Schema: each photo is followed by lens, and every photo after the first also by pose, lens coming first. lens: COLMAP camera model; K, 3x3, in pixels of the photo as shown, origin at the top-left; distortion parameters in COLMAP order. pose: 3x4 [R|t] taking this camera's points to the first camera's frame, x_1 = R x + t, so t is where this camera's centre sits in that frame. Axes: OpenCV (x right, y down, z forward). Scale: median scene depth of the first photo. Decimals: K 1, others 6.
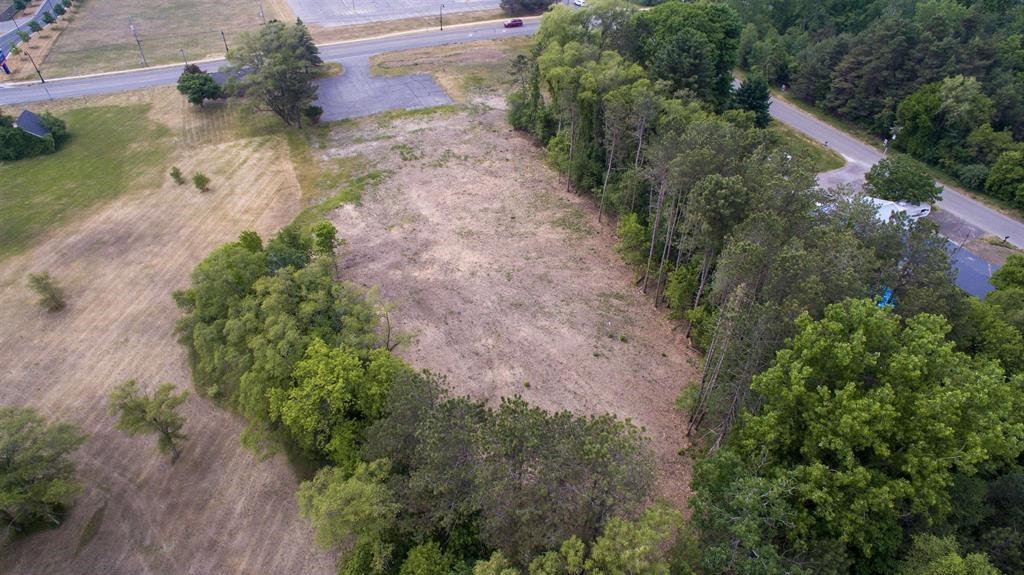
lens RADIAL K [[597.8, 0, 511.2], [0, 597.8, 283.9], [0, 0, 1]] dist [-0.123430, 0.088412]
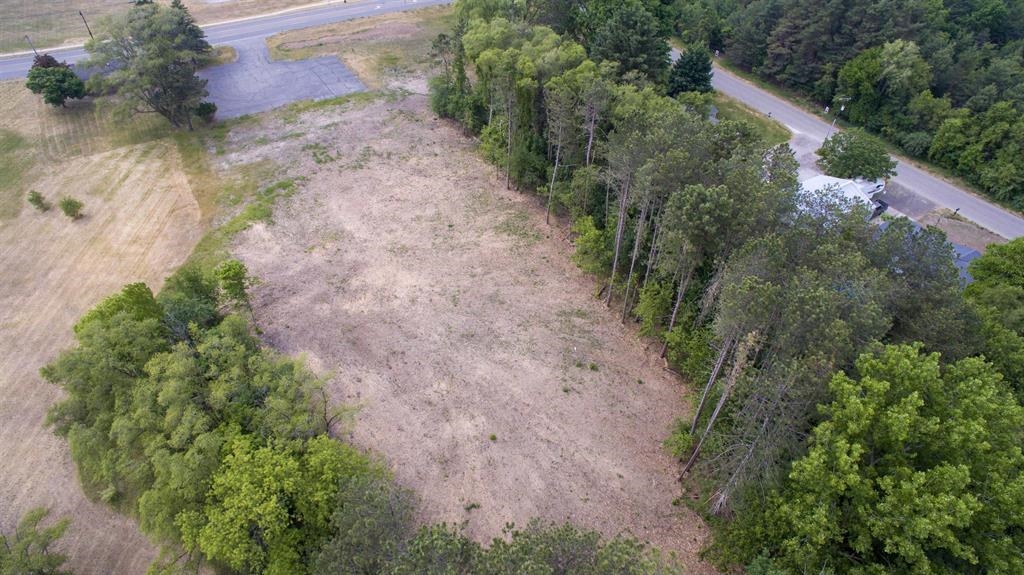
lens RADIAL K [[597.8, 0, 510.1], [0, 597.8, 284.5], [0, 0, 1]] dist [-0.123430, 0.088412]
pose [[0.989026, -0.086191, 0.119995, -0.021984], [0.078738, 0.994739, 0.065538, -0.071268], [-0.125013, -0.055371, 0.990609, 0.104220]]
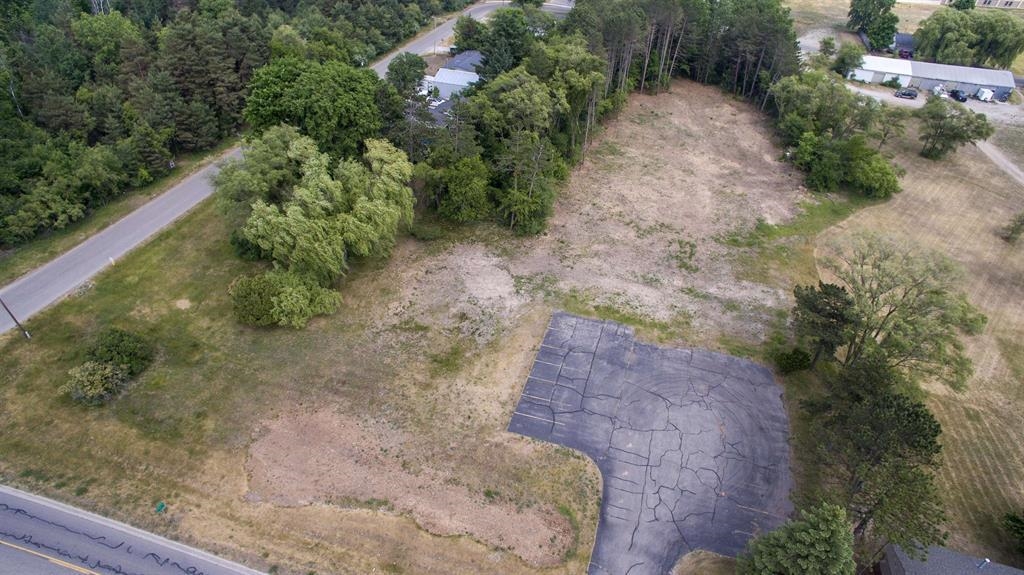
lens RADIAL K [[597.8, 0, 510.1], [0, 597.8, 286.7], [0, 0, 1]] dist [-0.123430, 0.088412]
pose [[-0.766897, -0.423395, 0.482292, -0.456726], [0.360522, 0.337497, 0.869551, -1.138014], [-0.530936, 0.840733, -0.106182, 1.411917]]
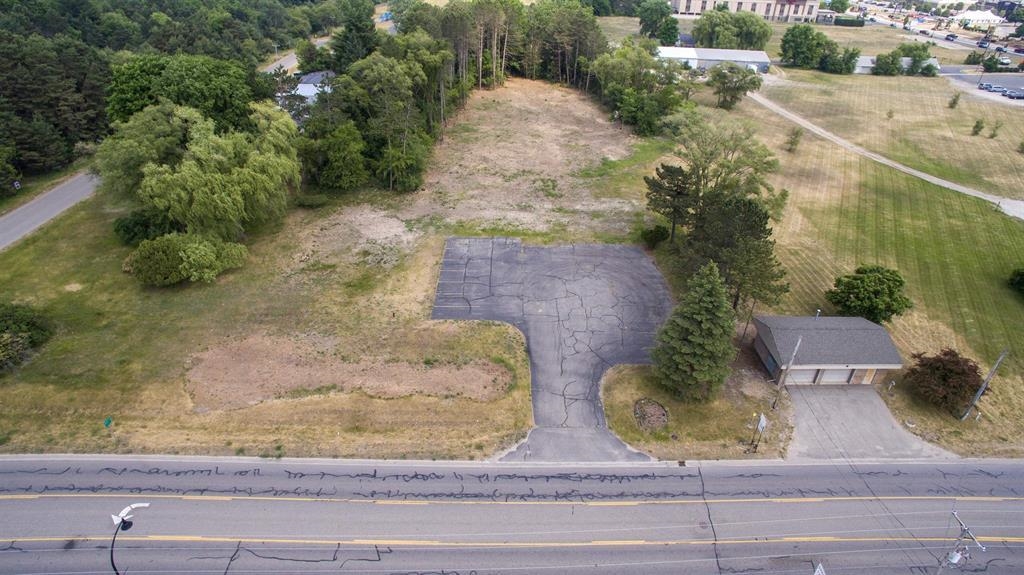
lens RADIAL K [[597.8, 0, 509.9], [0, 597.8, 286.1], [0, 0, 1]] dist [-0.123430, 0.088412]
pose [[-0.920463, -0.230788, 0.315412, -0.511214], [0.217034, 0.369322, 0.903602, -1.161924], [-0.325030, 0.900188, -0.289859, 1.615709]]
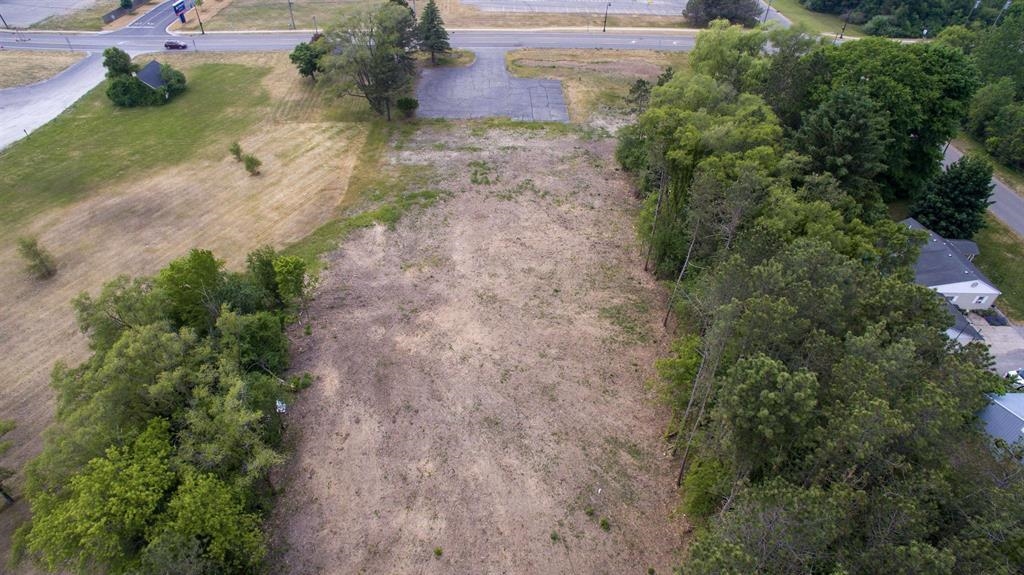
lens RADIAL K [[597.8, 0, 511.5], [0, 597.8, 285.0], [0, 0, 1]] dist [-0.123430, 0.088412]
pose [[0.930638, 0.242697, -0.273881, 0.150670], [-0.238470, 0.969905, 0.049160, -0.134280], [0.277570, 0.019562, 0.960506, 0.227534]]
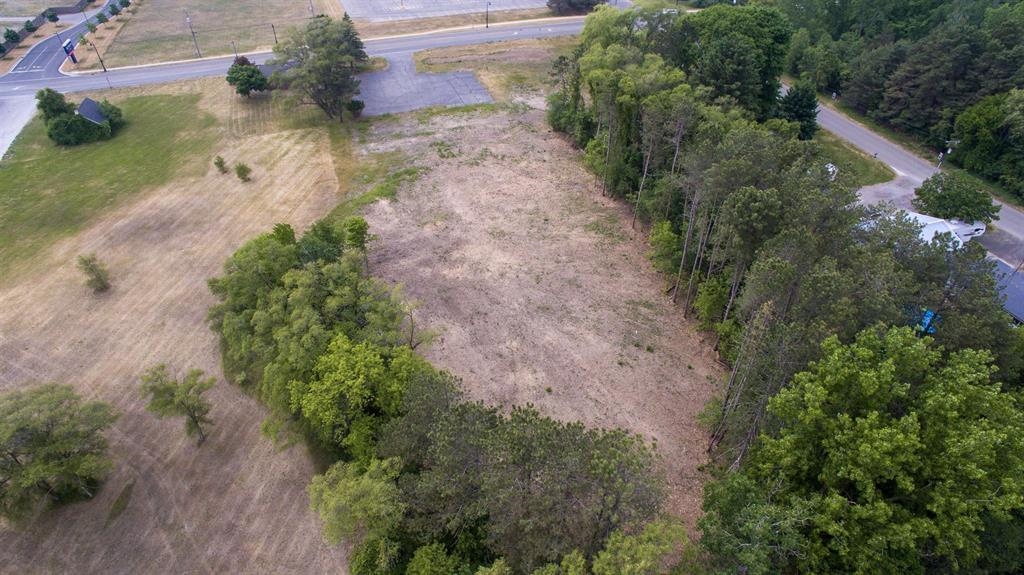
lens RADIAL K [[597.8, 0, 510.2], [0, 597.8, 283.6], [0, 0, 1]] dist [-0.123430, 0.088412]
pose [[0.996673, 0.047775, -0.066037, 0.013629], [-0.047480, 0.998854, 0.006034, -0.007216], [0.066250, -0.002878, 0.997799, 0.002676]]
